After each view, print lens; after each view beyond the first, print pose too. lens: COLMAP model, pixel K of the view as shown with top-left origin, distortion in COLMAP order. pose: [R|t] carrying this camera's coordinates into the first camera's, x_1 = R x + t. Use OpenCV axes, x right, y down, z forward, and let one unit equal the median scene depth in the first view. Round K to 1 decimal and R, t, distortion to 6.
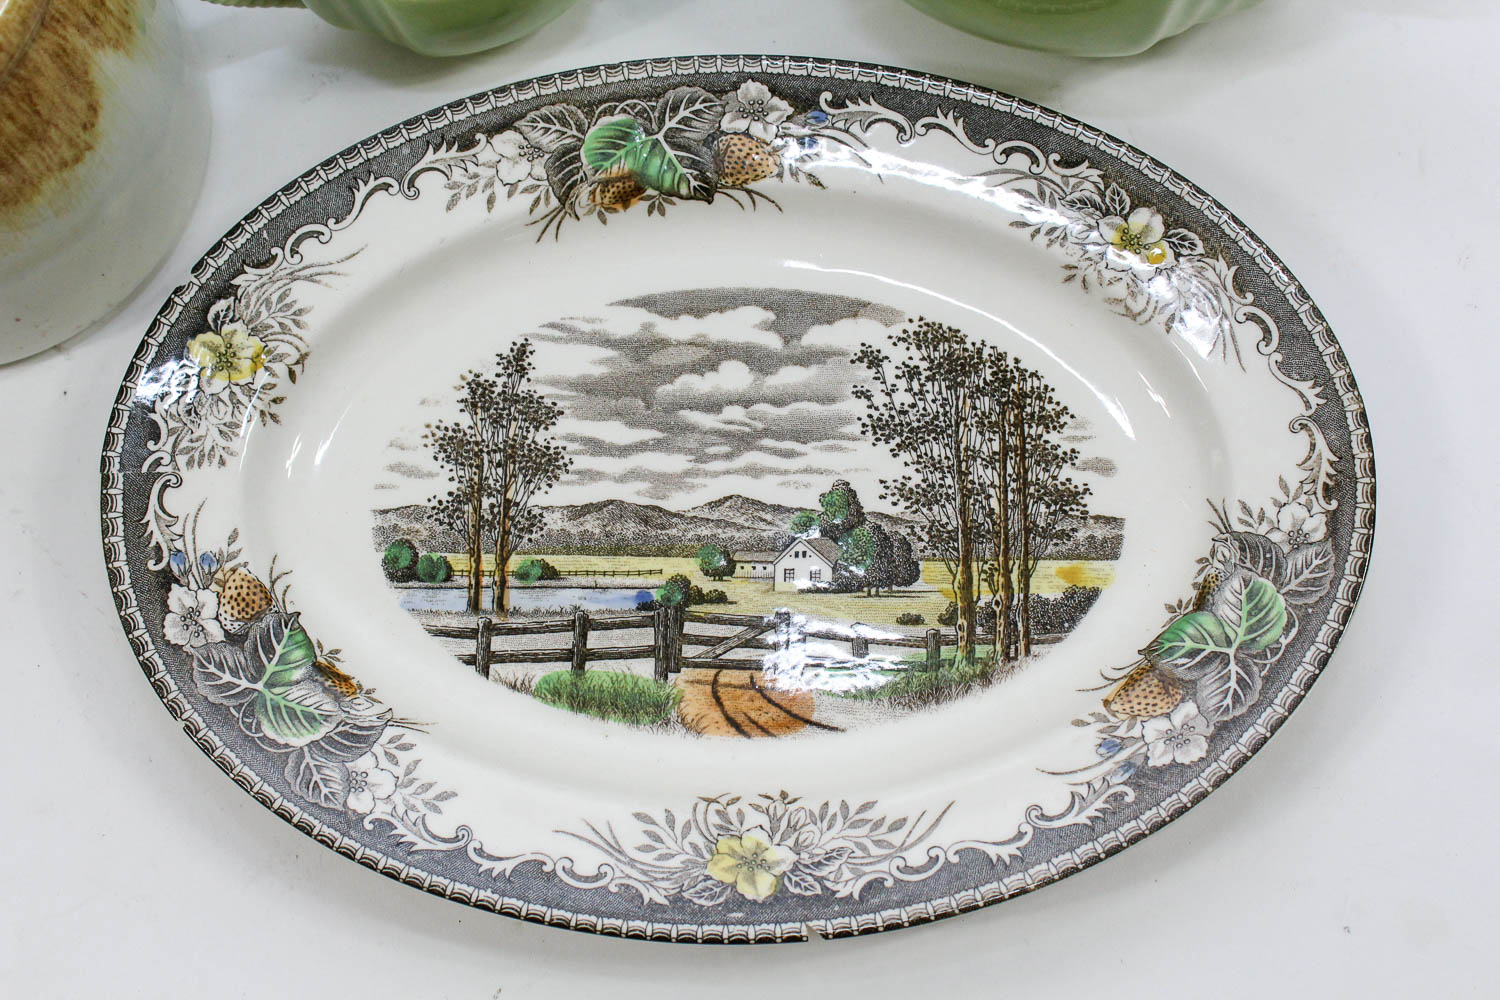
lens RADIAL K [[1974.9, 0, 735.9], [0, 1974.9, 502.4], [0, 0, 1]] dist [-0.023958, 0.000000]
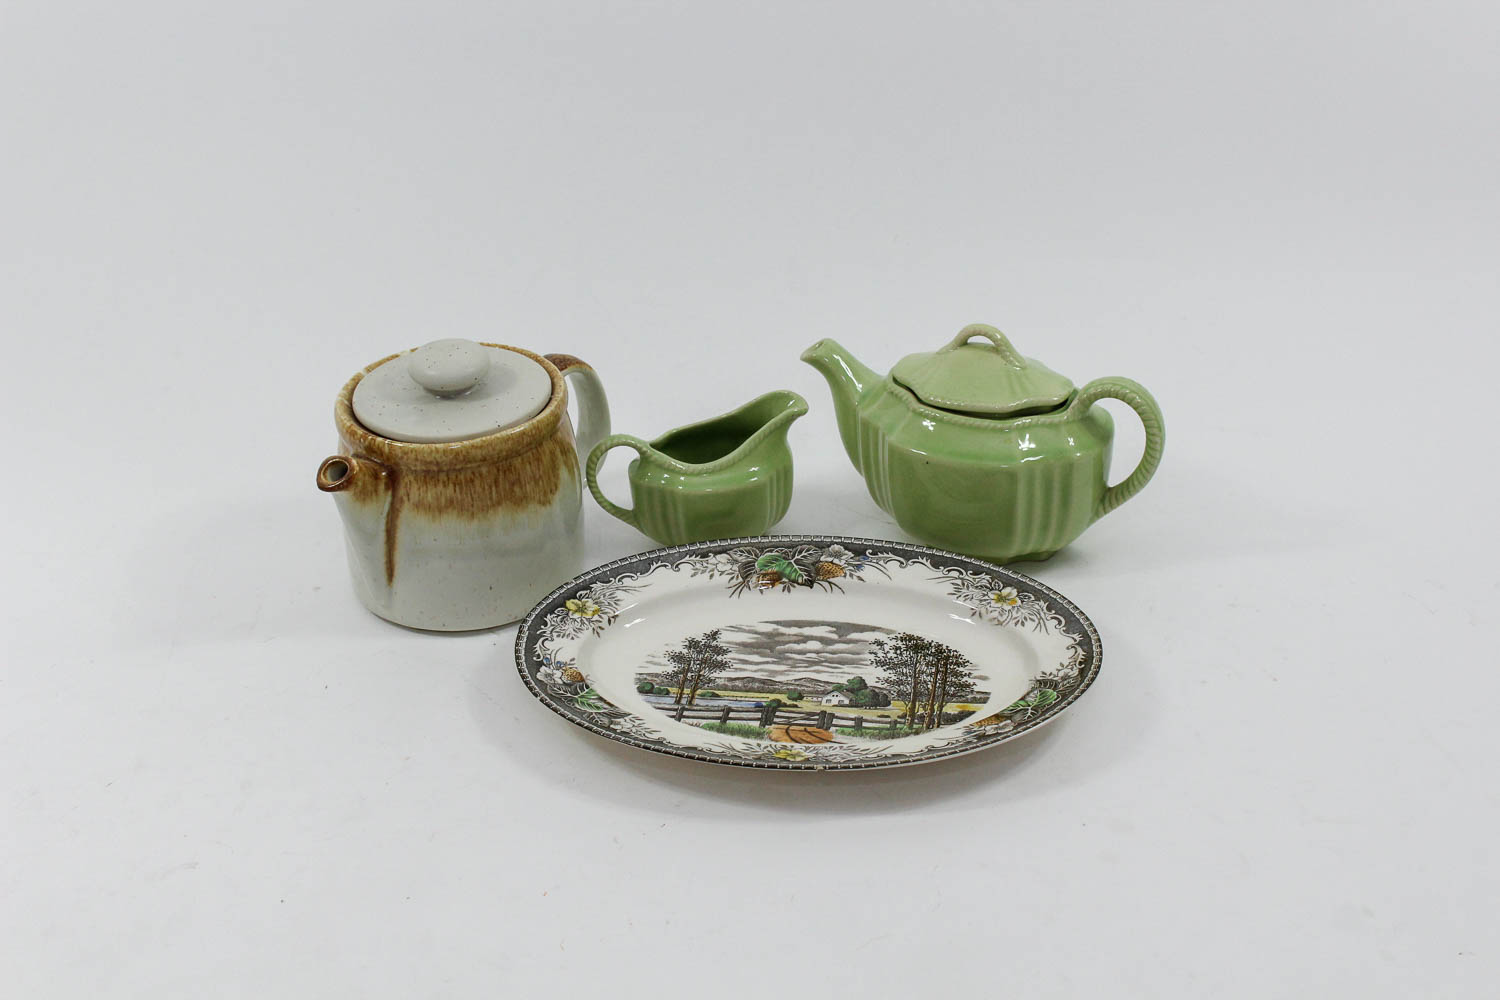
lens RADIAL K [[1538.8, 0, 760.8], [0, 1538.8, 500.0], [0, 0, 1]] dist [-0.026113, 0.000000]
pose [[0.990947, 0.084390, -0.104417, 0.104308], [-0.130912, 0.779857, -0.612115, 0.848717], [0.029774, 0.620243, 0.783845, -0.398962]]
